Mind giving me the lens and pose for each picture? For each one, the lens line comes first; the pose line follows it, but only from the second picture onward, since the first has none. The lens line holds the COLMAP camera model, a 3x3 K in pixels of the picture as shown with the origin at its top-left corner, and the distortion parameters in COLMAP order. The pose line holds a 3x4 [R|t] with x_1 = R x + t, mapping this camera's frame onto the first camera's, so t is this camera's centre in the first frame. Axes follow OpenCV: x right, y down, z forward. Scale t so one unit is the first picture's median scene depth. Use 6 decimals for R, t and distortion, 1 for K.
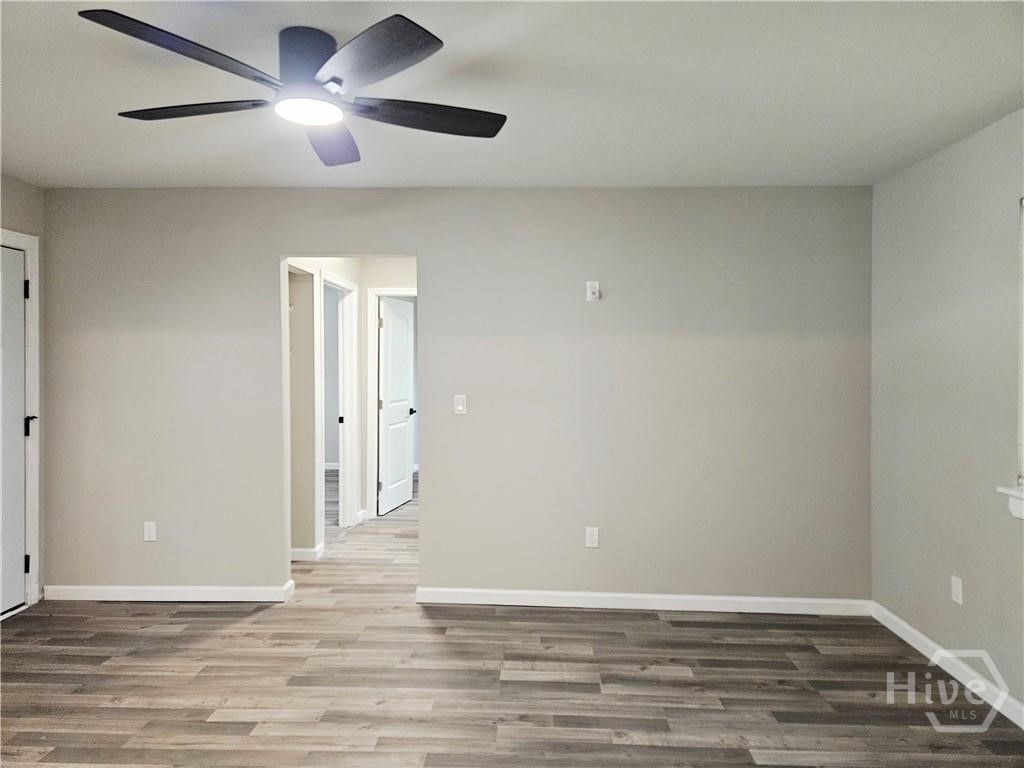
lens RADIAL K [[684.0, 0, 512.9], [0, 684.0, 379.8], [0, 0, 1]] dist [0.072712, -0.056401]
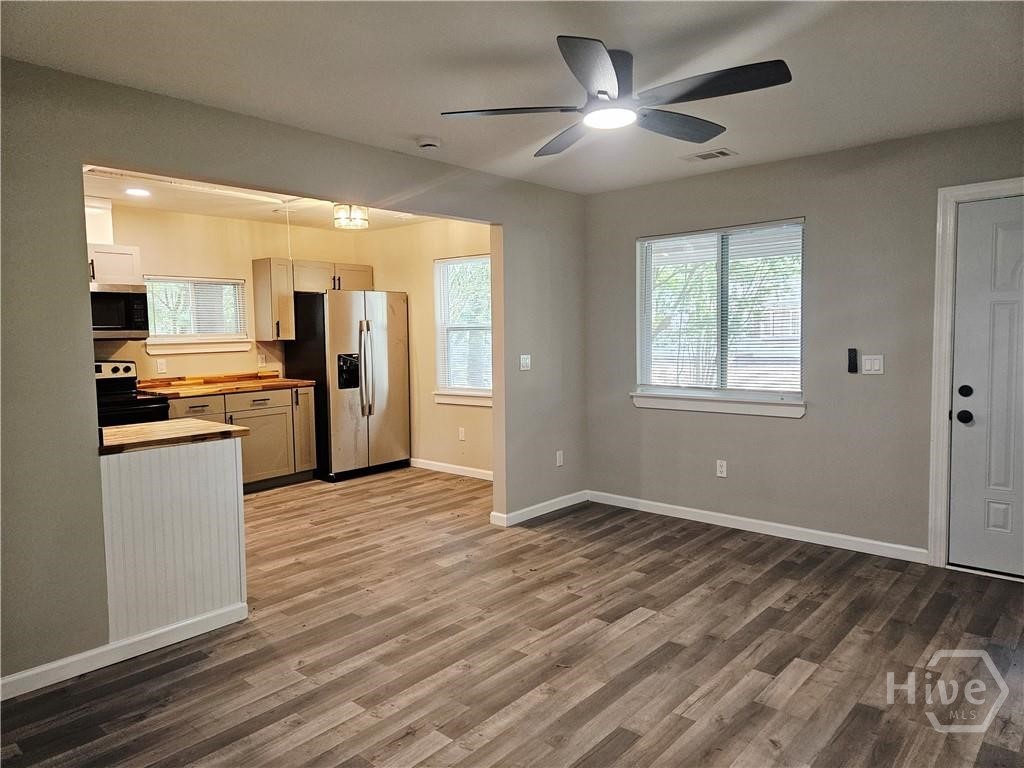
lens RADIAL K [[684.0, 0, 512.9], [0, 684.0, 379.8], [0, 0, 1]] dist [0.072712, -0.056401]
pose [[-0.636028, 0.063265, -0.769068, 0.479321], [-0.005833, 0.996211, 0.086775, -0.017637], [0.771644, 0.059677, -0.633249, 1.010046]]
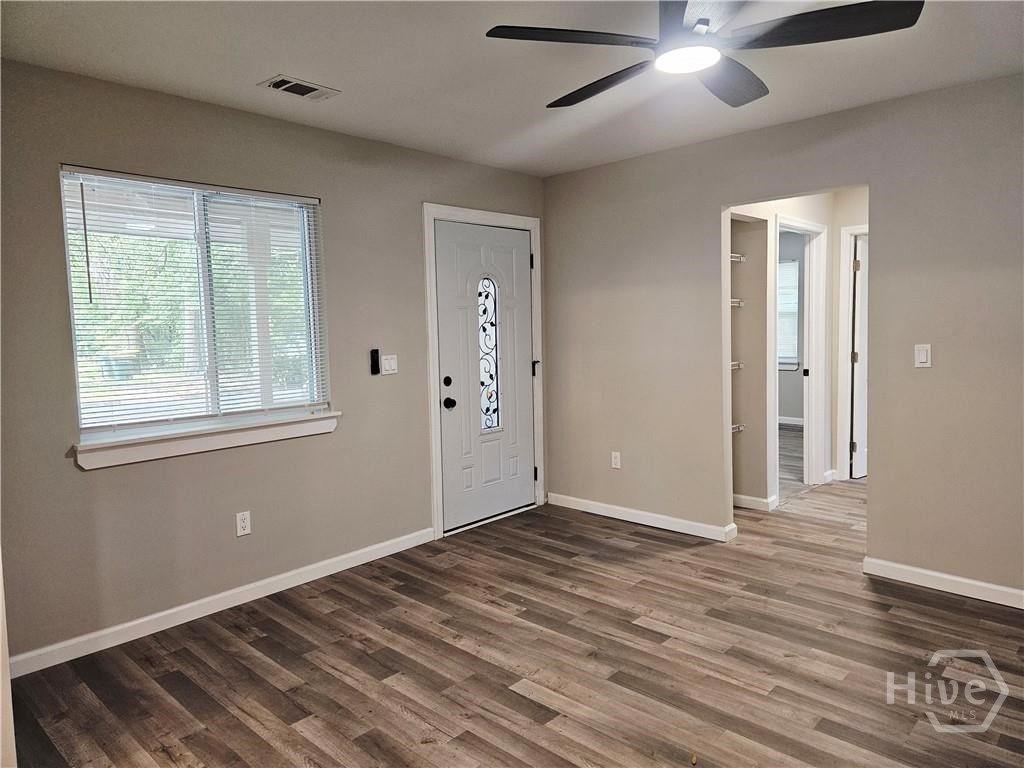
lens RADIAL K [[684.0, 0, 512.9], [0, 684.0, 379.8], [0, 0, 1]] dist [0.072712, -0.056401]
pose [[0.754774, 0.034497, -0.655078, 0.115337], [0.007085, 0.998129, 0.060726, 0.011771], [0.655947, -0.050475, 0.753117, 0.021085]]
